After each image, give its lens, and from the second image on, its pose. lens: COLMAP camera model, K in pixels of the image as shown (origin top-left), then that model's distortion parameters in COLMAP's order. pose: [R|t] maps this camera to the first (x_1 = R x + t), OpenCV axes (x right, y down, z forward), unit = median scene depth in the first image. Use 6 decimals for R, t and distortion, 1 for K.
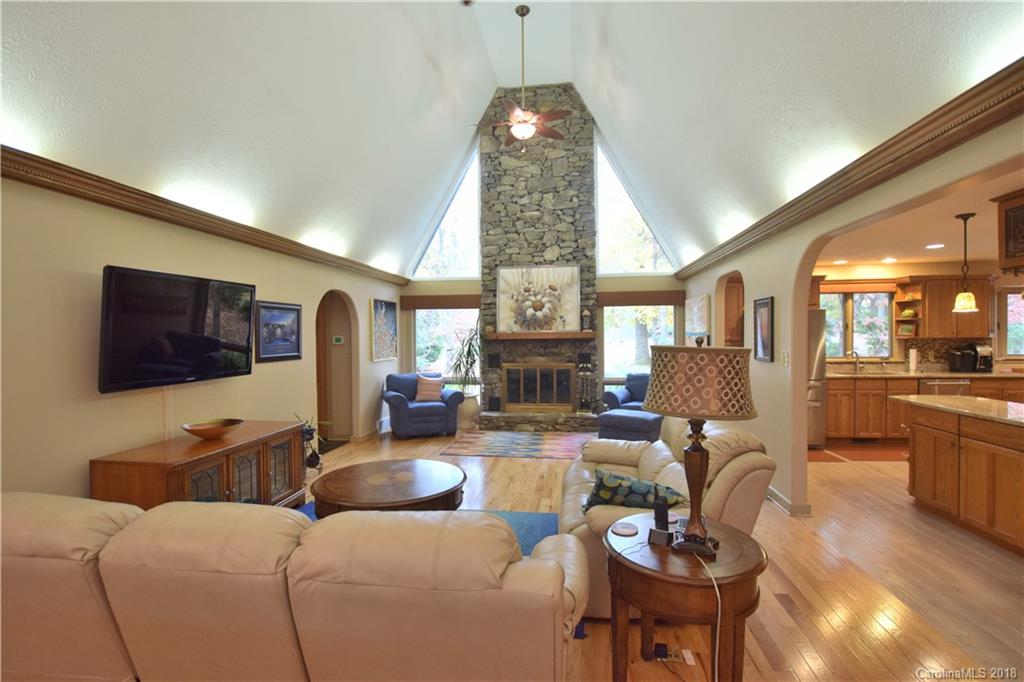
lens RADIAL K [[470.2, 0, 506.6], [0, 470.2, 340.5], [0, 0, 1]] dist [-0.017579, 0.000115]
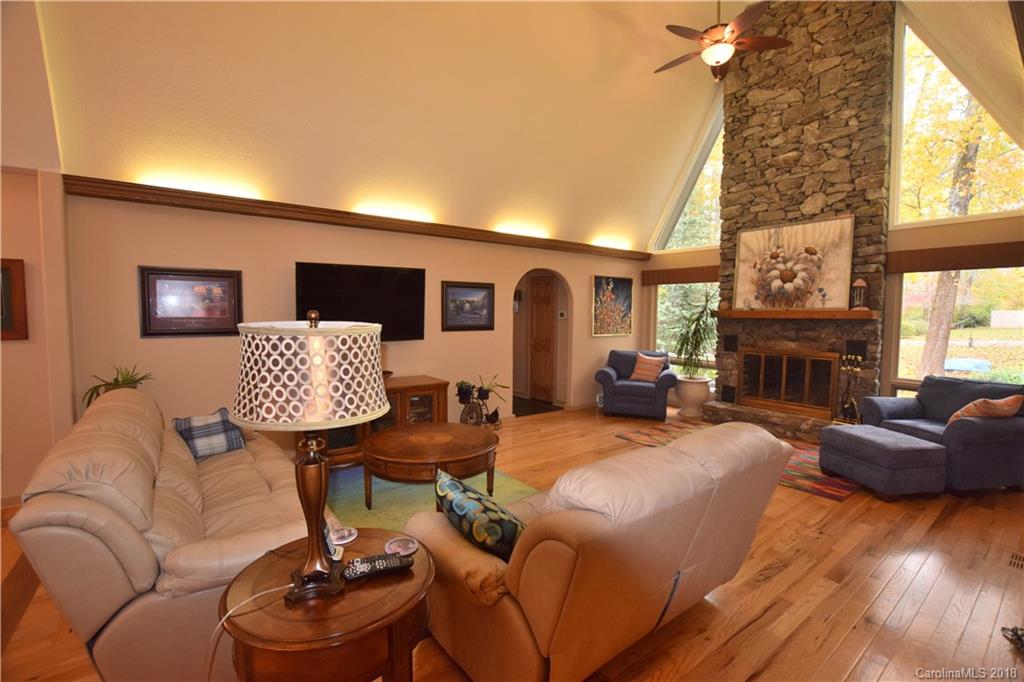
lens RADIAL K [[446.3, 0, 510.8], [0, 446.3, 343.9], [0, 0, 1]] dist [-0.030824, 0.004412]
pose [[0.707416, 0.062685, -0.704013, 0.261429], [-0.021081, 0.997488, 0.067633, -0.001262], [0.706483, -0.033003, 0.706960, 0.161757]]
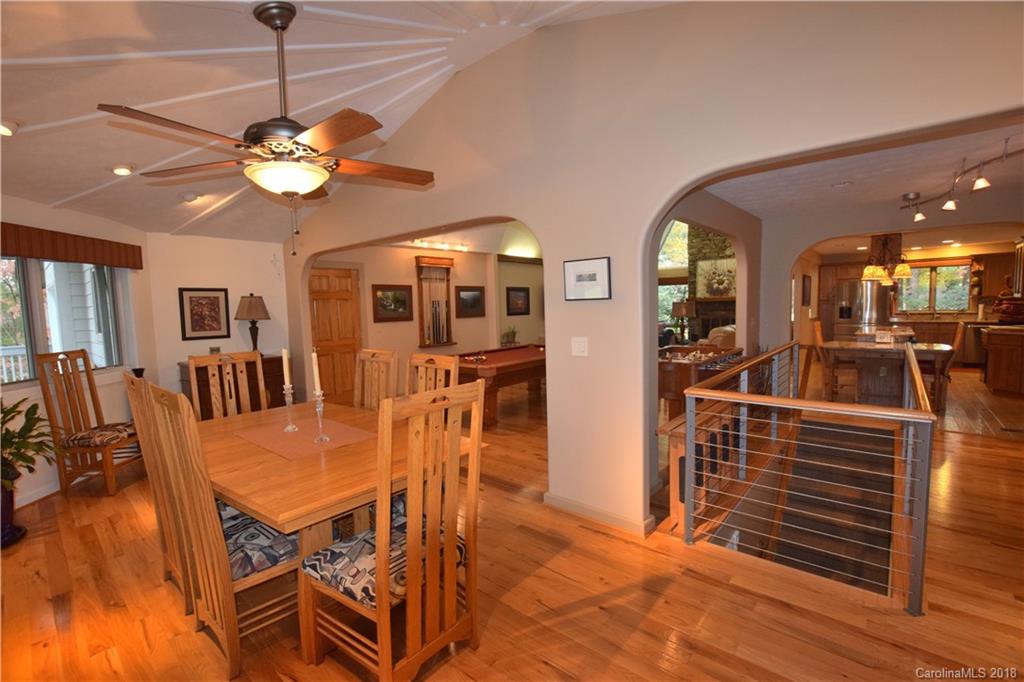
lens RADIAL K [[446.3, 0, 513.8], [0, 446.3, 343.7], [0, 0, 1]] dist [-0.030824, 0.004412]
pose [[0.839528, 0.030945, -0.542434, 0.320399], [0.015573, 0.996596, 0.080957, 0.008820], [0.543093, -0.076413, 0.836188, -0.802799]]
